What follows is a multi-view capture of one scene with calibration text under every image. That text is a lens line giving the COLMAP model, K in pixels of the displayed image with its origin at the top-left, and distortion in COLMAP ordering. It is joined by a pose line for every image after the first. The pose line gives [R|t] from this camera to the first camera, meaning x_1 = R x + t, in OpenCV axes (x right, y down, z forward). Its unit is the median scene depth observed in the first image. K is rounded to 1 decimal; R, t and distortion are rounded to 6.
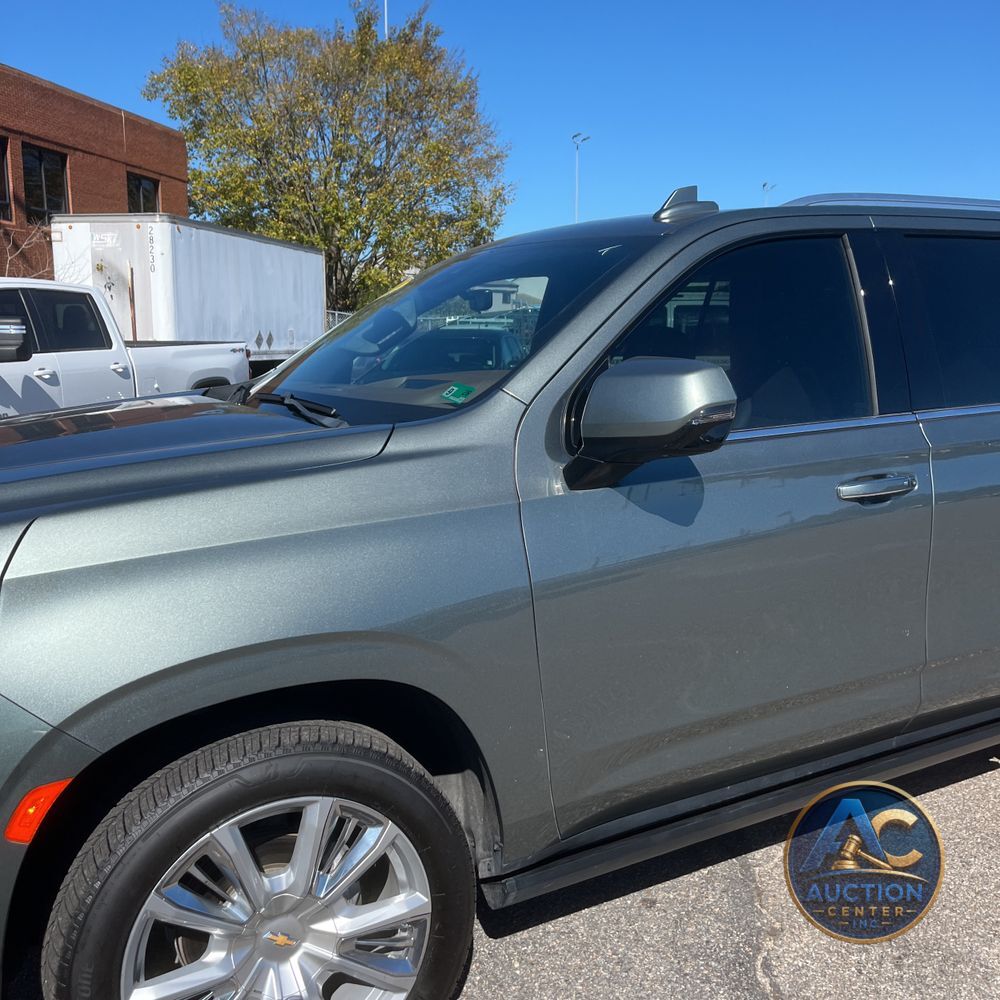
lens RADIAL K [[1031.8, 0, 509.1], [0, 1031.8, 497.7], [0, 0, 1]] dist [0.034274, -0.036374]
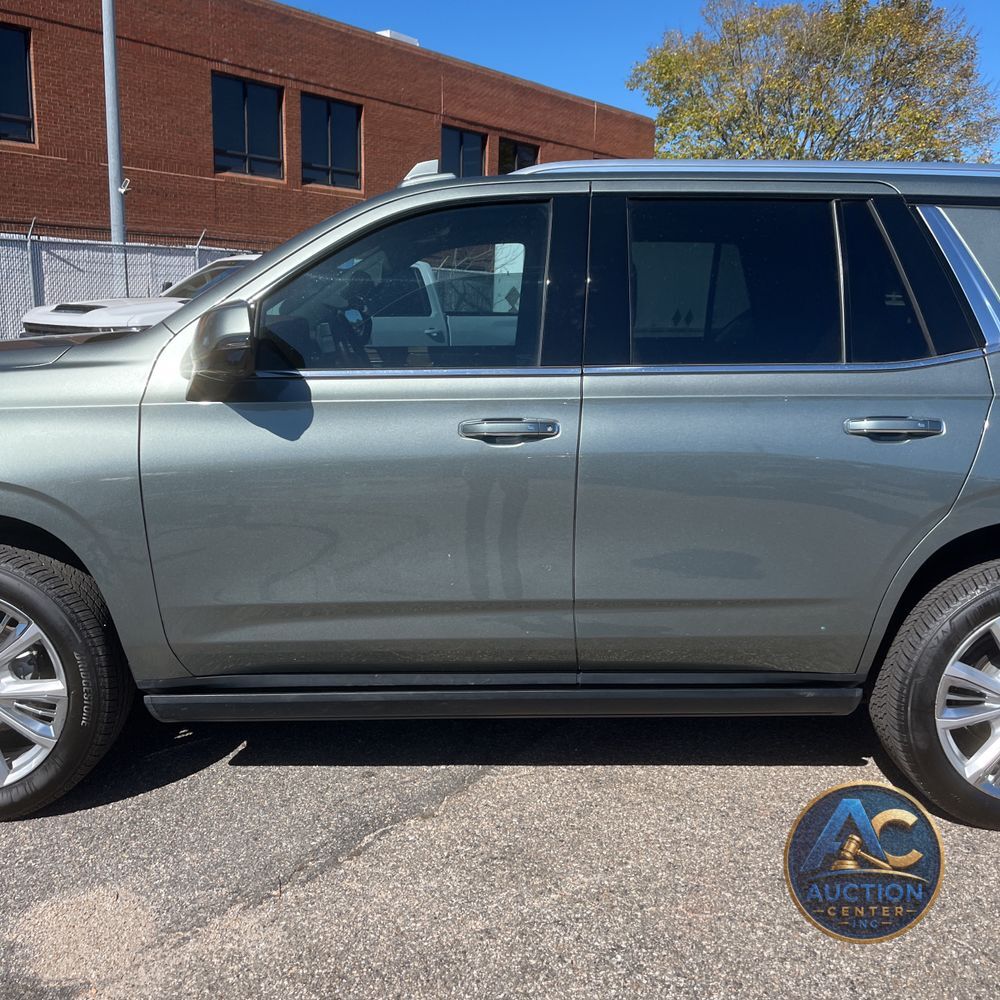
lens RADIAL K [[1031.8, 0, 509.1], [0, 1031.8, 497.7], [0, 0, 1]] dist [0.034274, -0.036374]
pose [[0.886811, 0.102428, -0.450638, 0.082919], [-0.094524, 0.994715, 0.040081, 0.001521], [0.452362, 0.007052, 0.891807, 0.001923]]
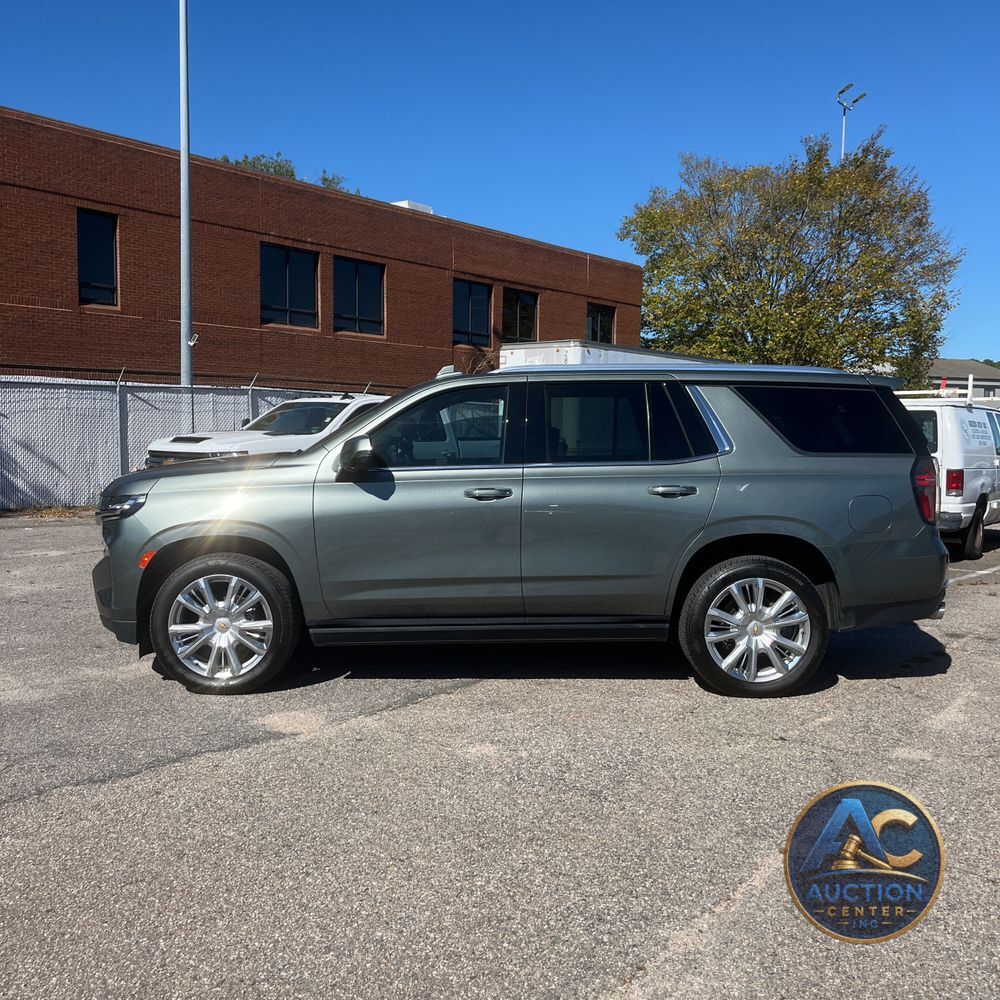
lens RADIAL K [[1038.2, 0, 504.0], [0, 1038.2, 483.9], [0, 0, 1]] dist [0.016776, -0.011658]
pose [[0.879967, 0.030504, -0.474053, 0.143123], [-0.082888, 0.992487, -0.089997, 0.016550], [0.467747, 0.118488, 0.875885, -0.097861]]
